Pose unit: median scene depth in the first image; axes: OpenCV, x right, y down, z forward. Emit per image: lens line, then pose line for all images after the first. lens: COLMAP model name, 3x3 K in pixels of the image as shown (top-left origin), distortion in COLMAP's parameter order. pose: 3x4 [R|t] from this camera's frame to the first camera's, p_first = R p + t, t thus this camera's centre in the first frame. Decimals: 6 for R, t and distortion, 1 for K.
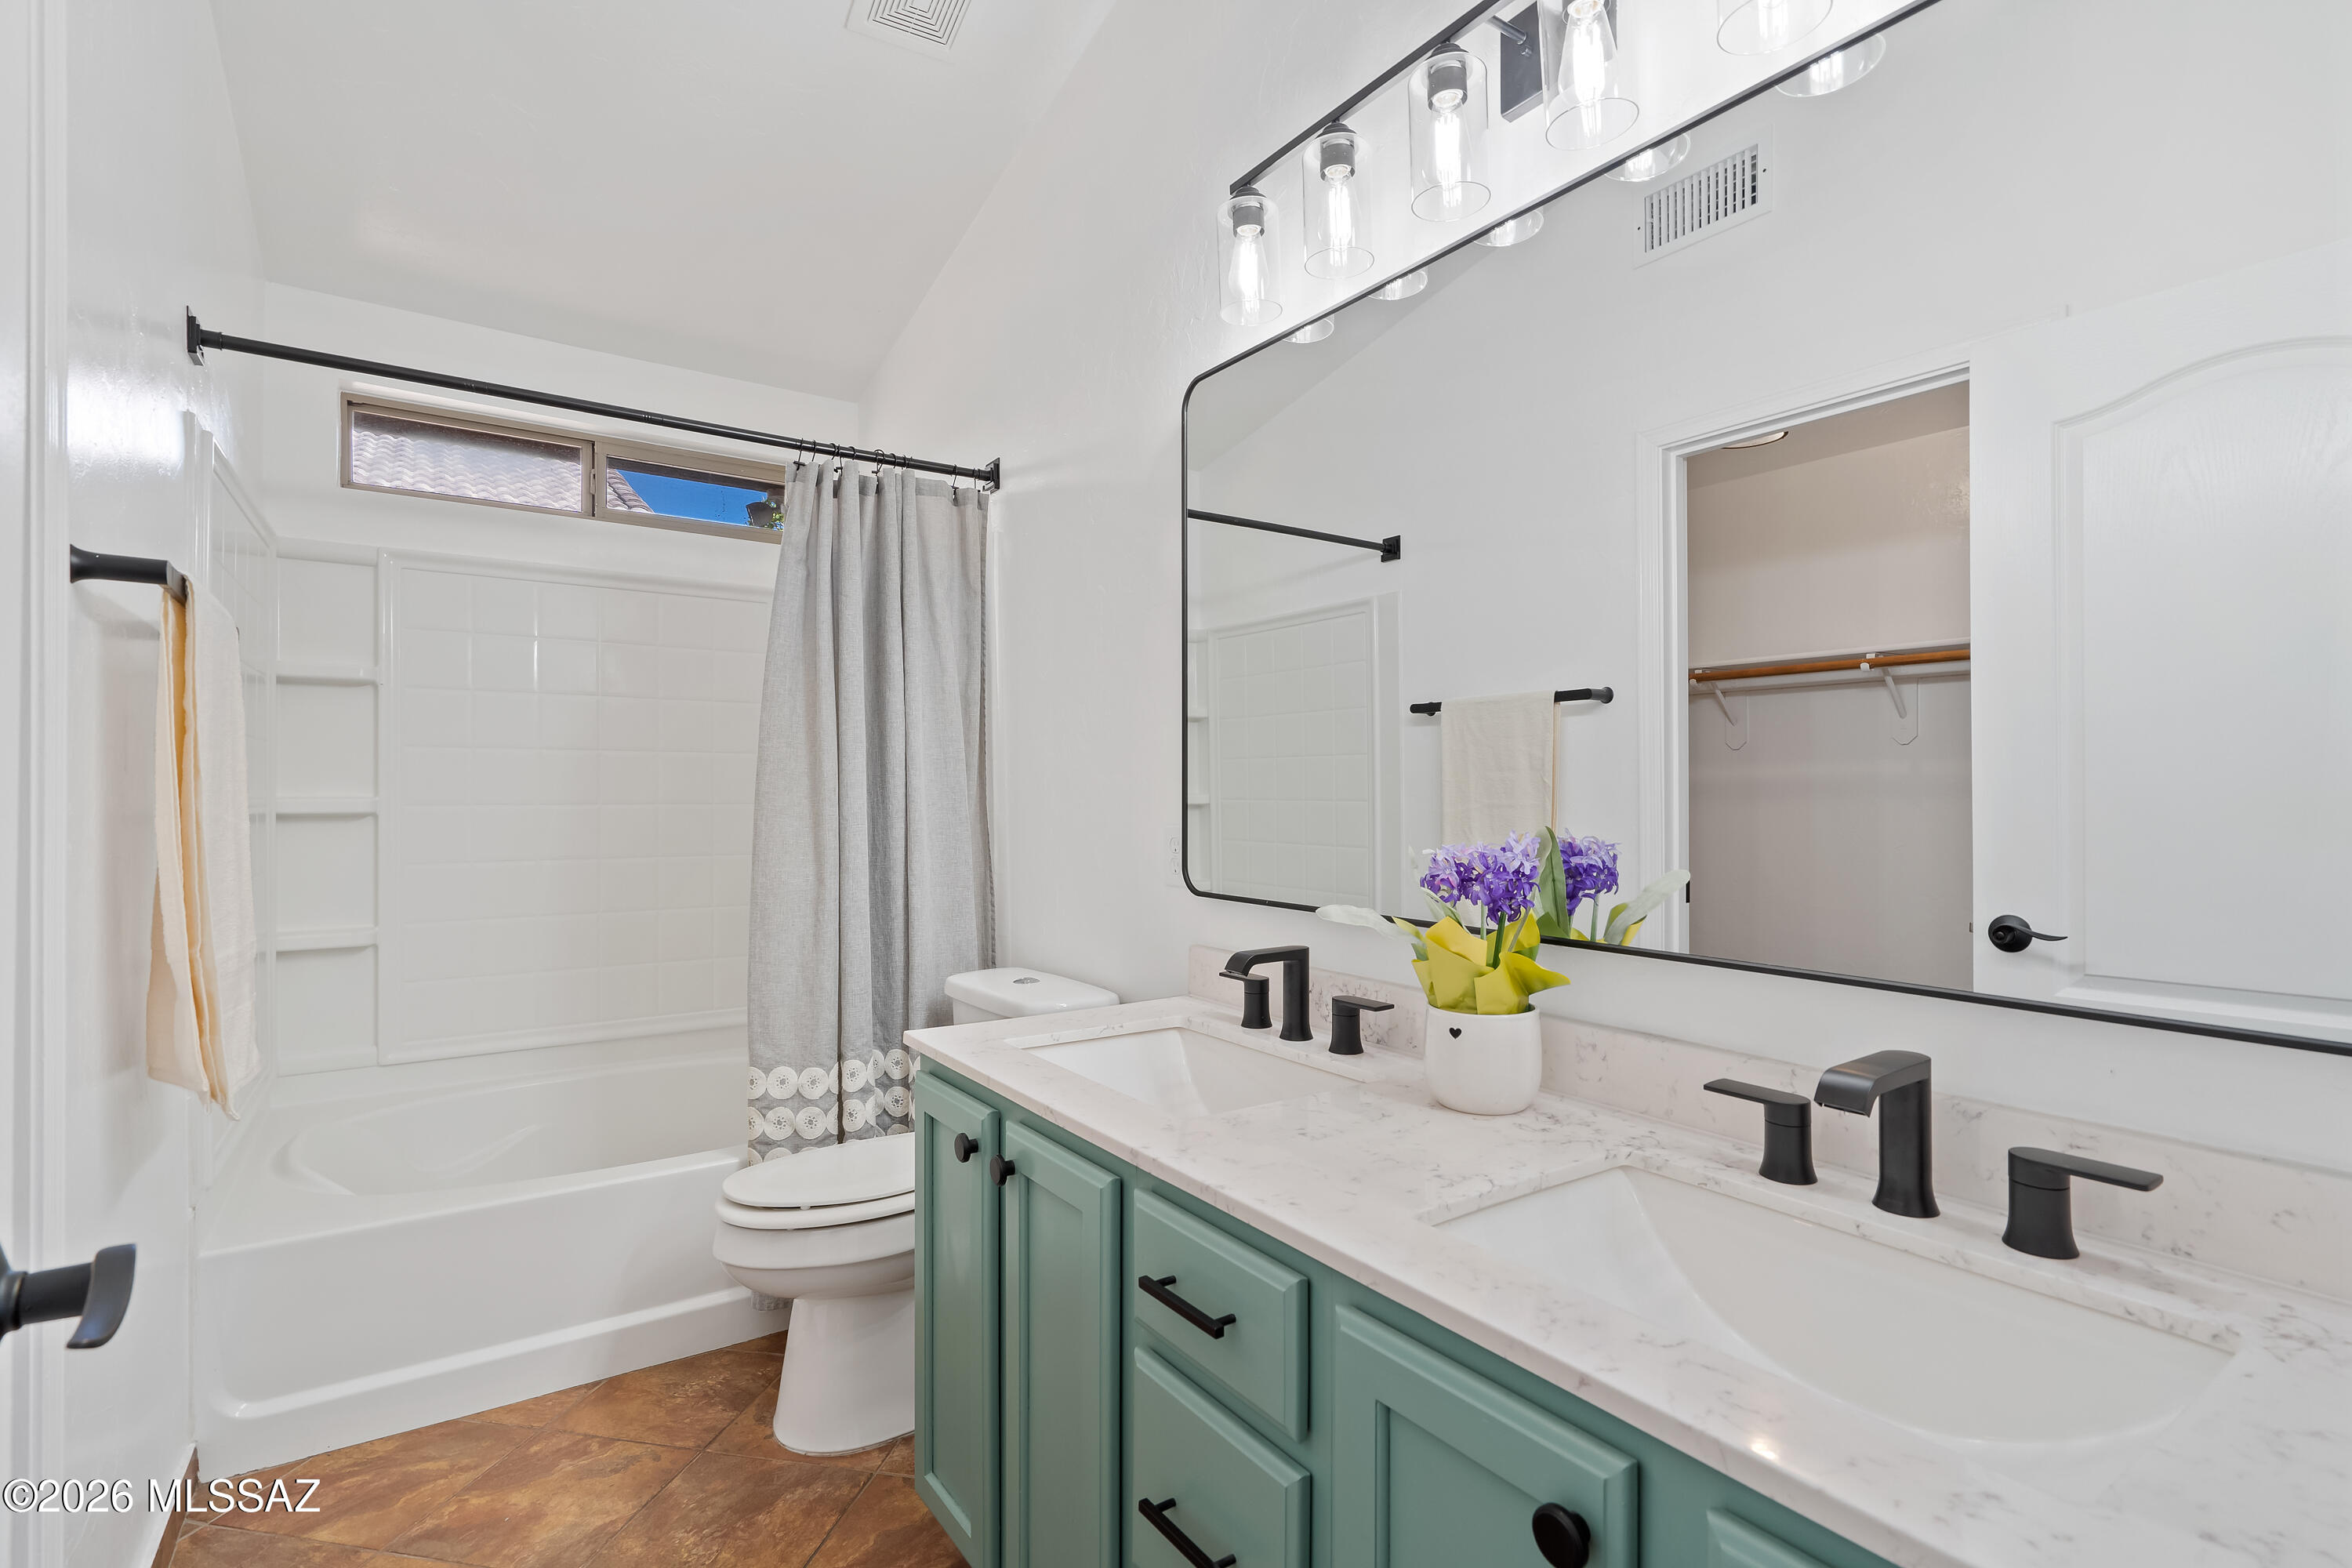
lens RADIAL K [[1072.7, 0, 1174.0], [0, 1072.7, 796.9], [0, 0, 1]] dist [0.000190, 0.000652]
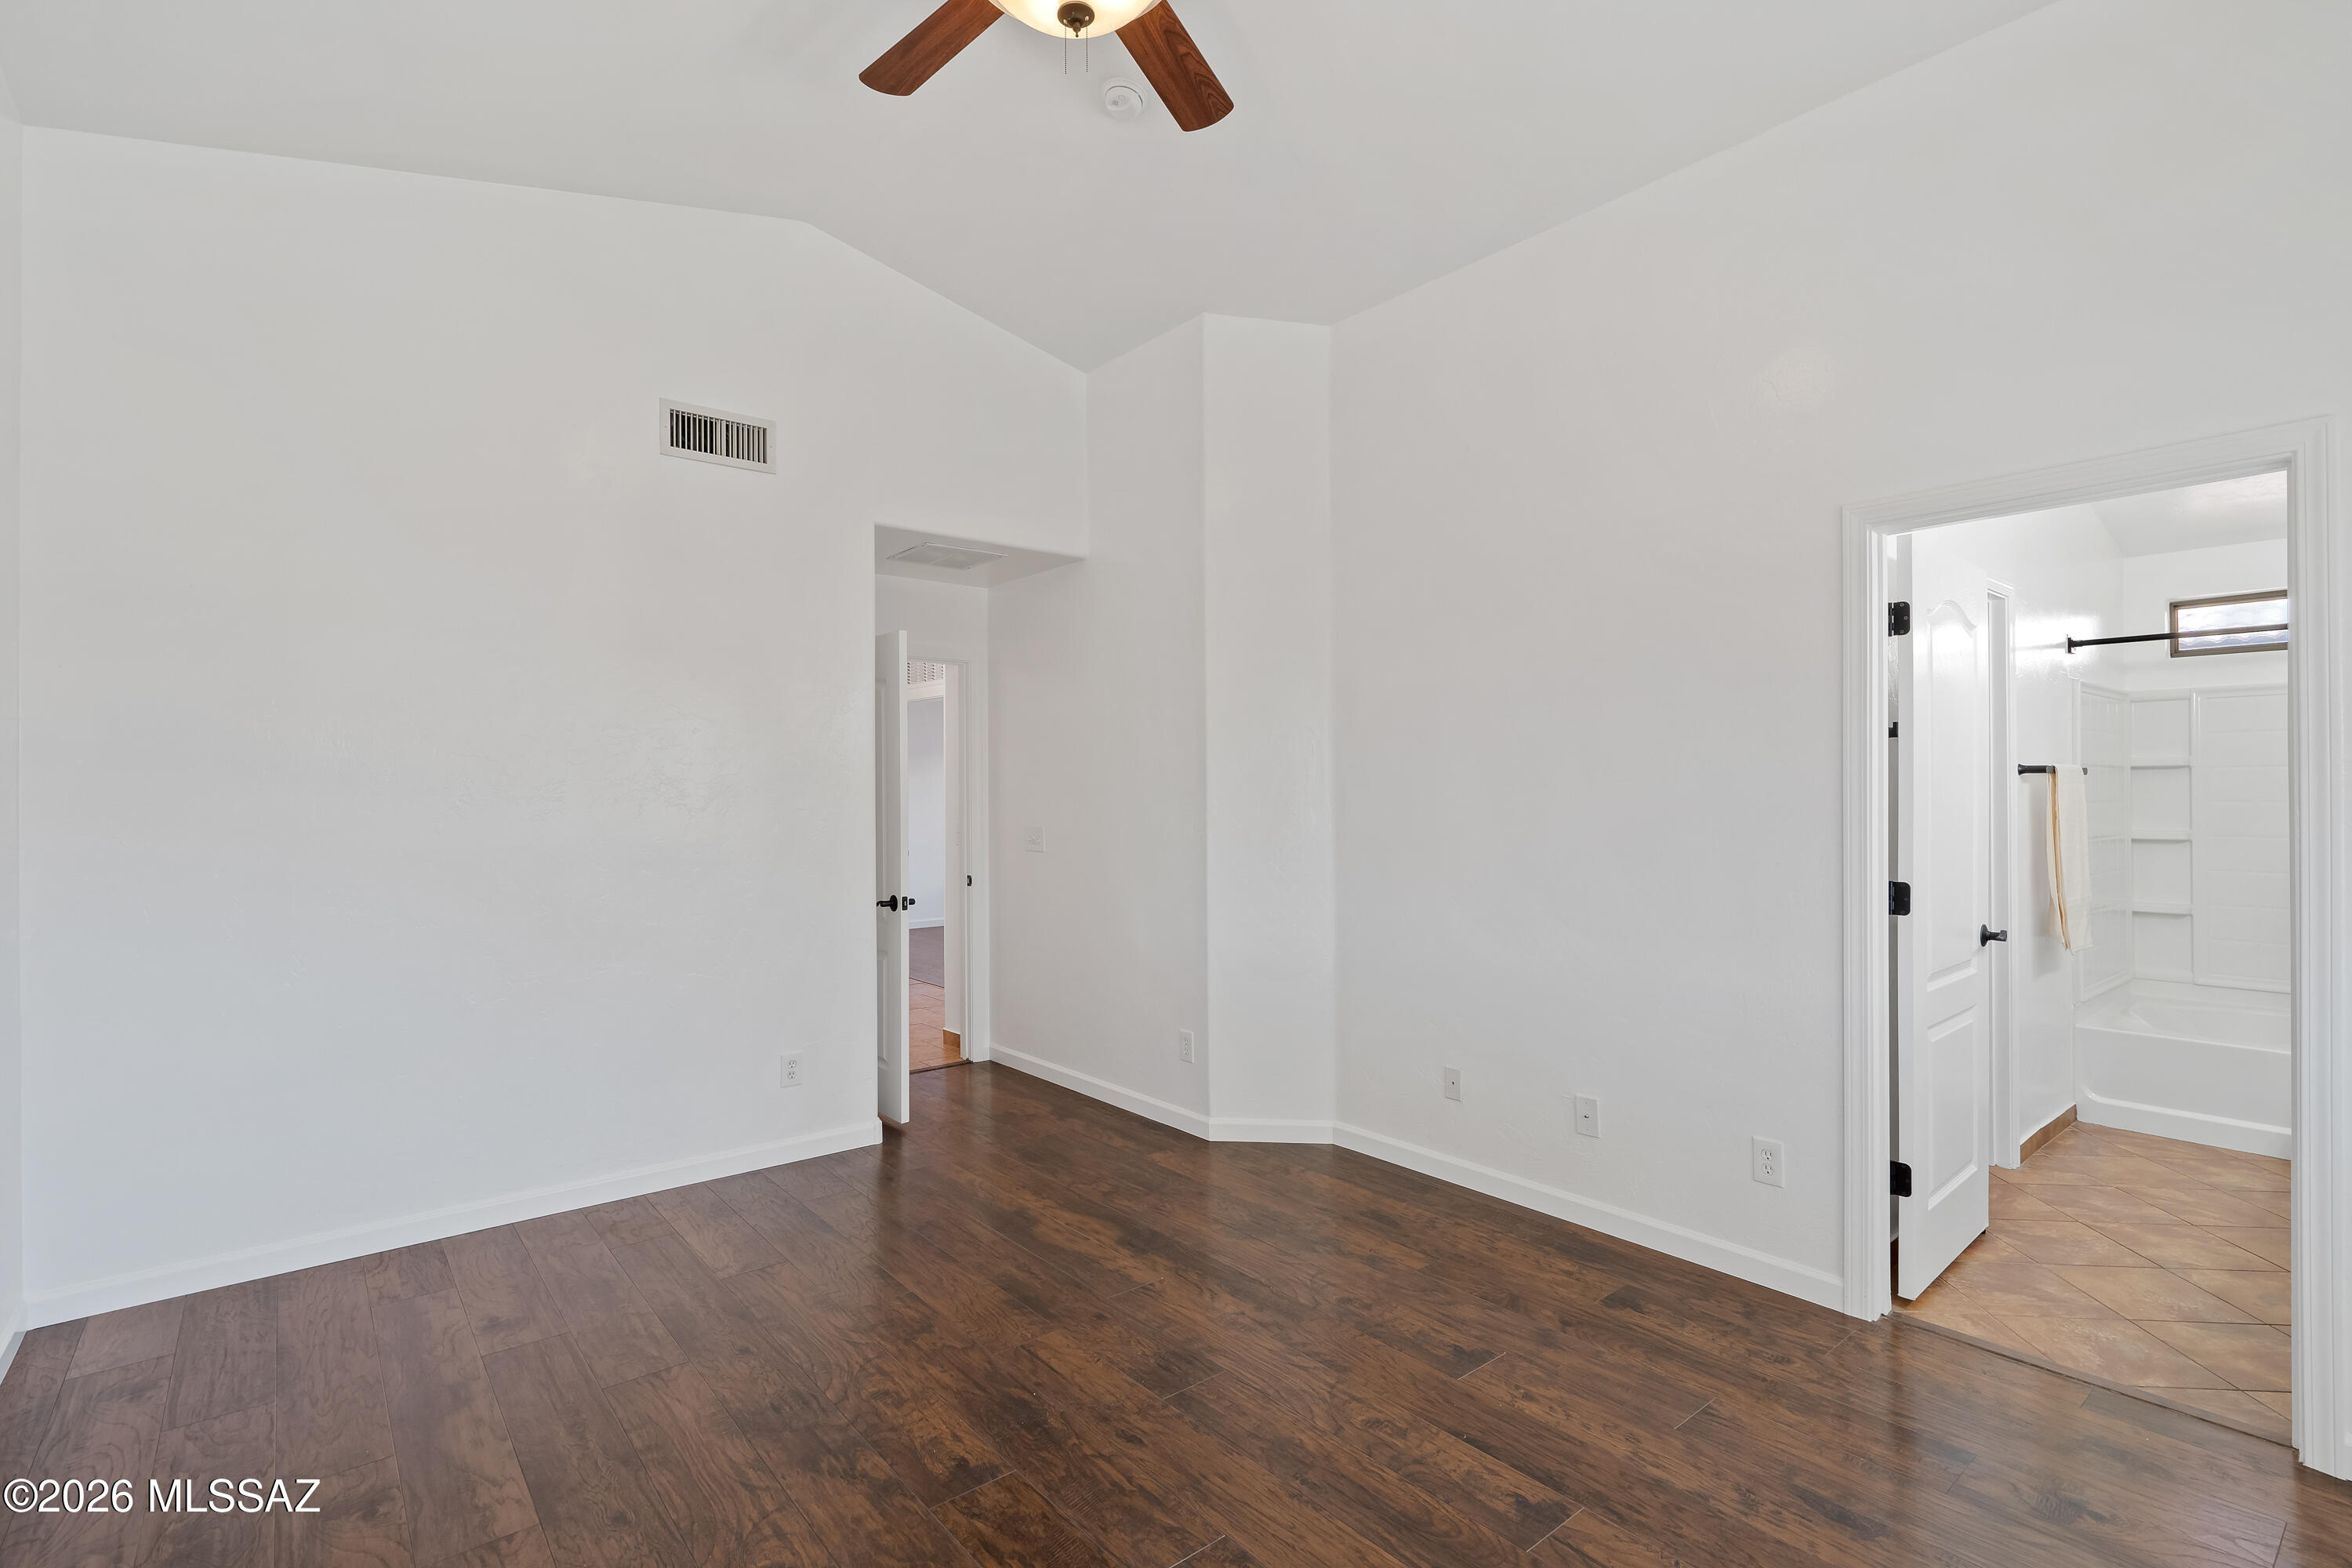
lens RADIAL K [[1072.7, 0, 1174.0], [0, 1072.7, 796.9], [0, 0, 1]] dist [0.000190, 0.000652]
pose [[0.071808, -0.002223, -0.997416, 1.759201], [0.008158, 0.999965, -0.001642, -0.129991], [0.997385, -0.008019, 0.071824, -1.547909]]
